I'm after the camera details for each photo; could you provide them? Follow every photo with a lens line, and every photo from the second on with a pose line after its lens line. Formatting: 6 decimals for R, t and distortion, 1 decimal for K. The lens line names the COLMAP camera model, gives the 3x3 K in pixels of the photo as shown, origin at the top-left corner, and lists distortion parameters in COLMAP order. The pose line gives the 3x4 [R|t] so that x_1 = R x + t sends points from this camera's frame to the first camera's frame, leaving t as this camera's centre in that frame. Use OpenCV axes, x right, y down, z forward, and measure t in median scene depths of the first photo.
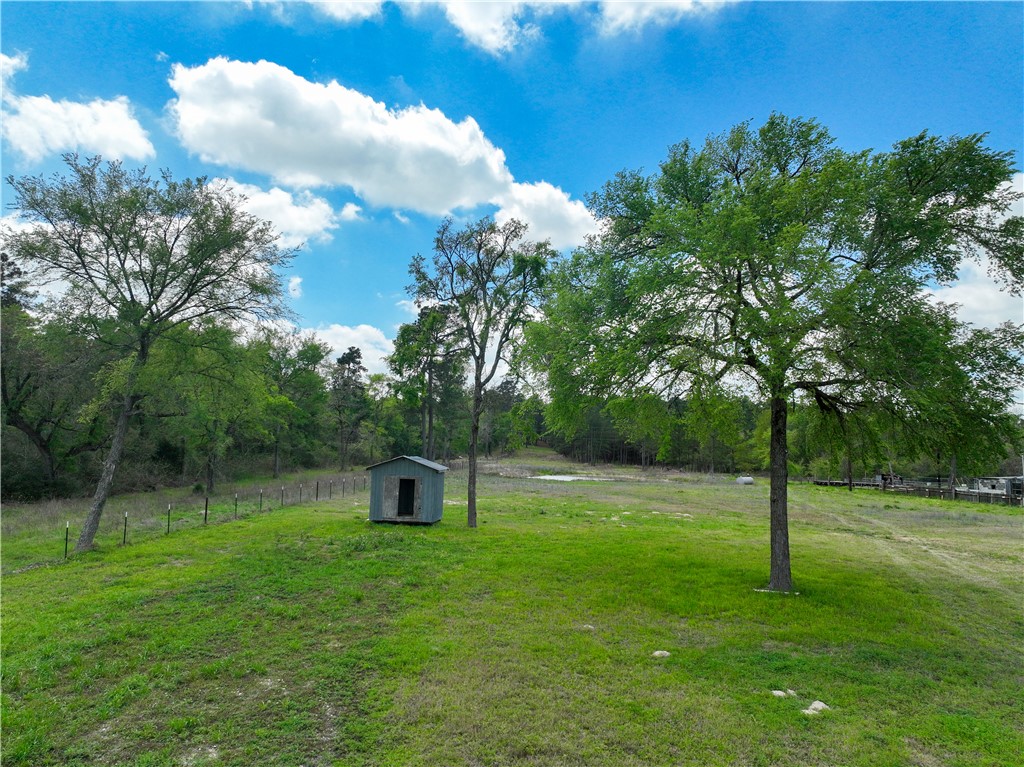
lens RADIAL K [[721.0, 0, 483.5], [0, 721.0, 405.2], [0, 0, 1]] dist [0.027808, -0.000441]
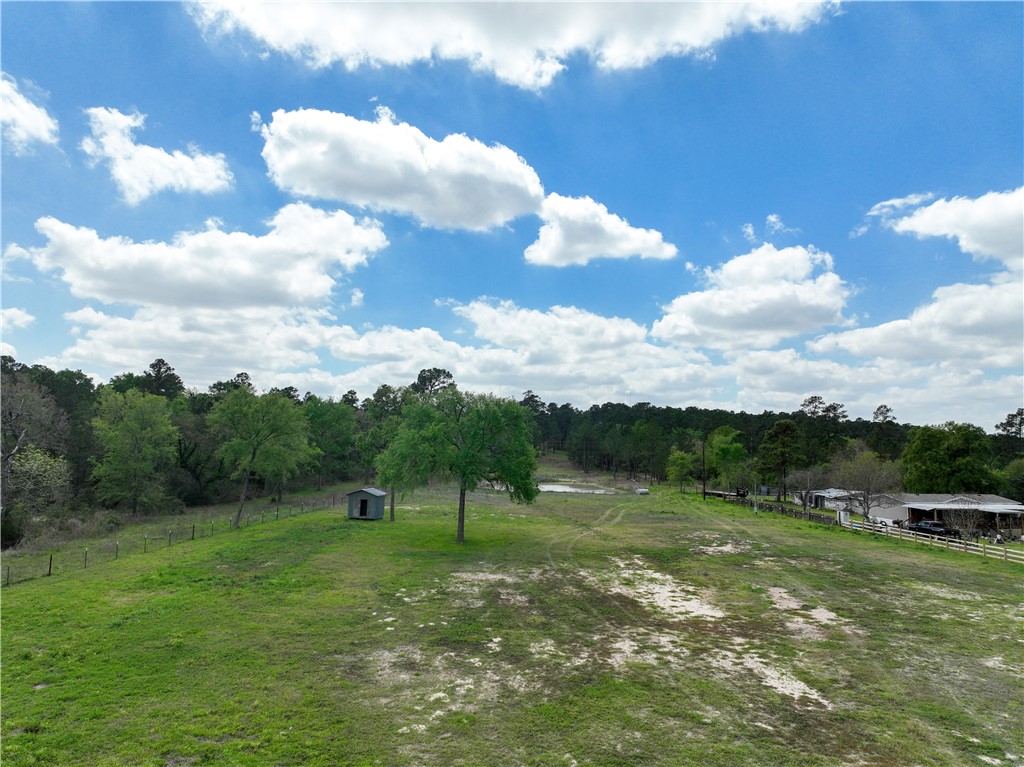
lens RADIAL K [[722.3, 0, 485.8], [0, 722.3, 384.1], [0, 0, 1]] dist [0.029339, 0.001391]
pose [[0.996229, -0.007749, -0.086418, 0.371070], [0.005871, 0.999741, -0.021970, -0.161696], [0.086566, 0.021380, 0.996017, -0.963614]]
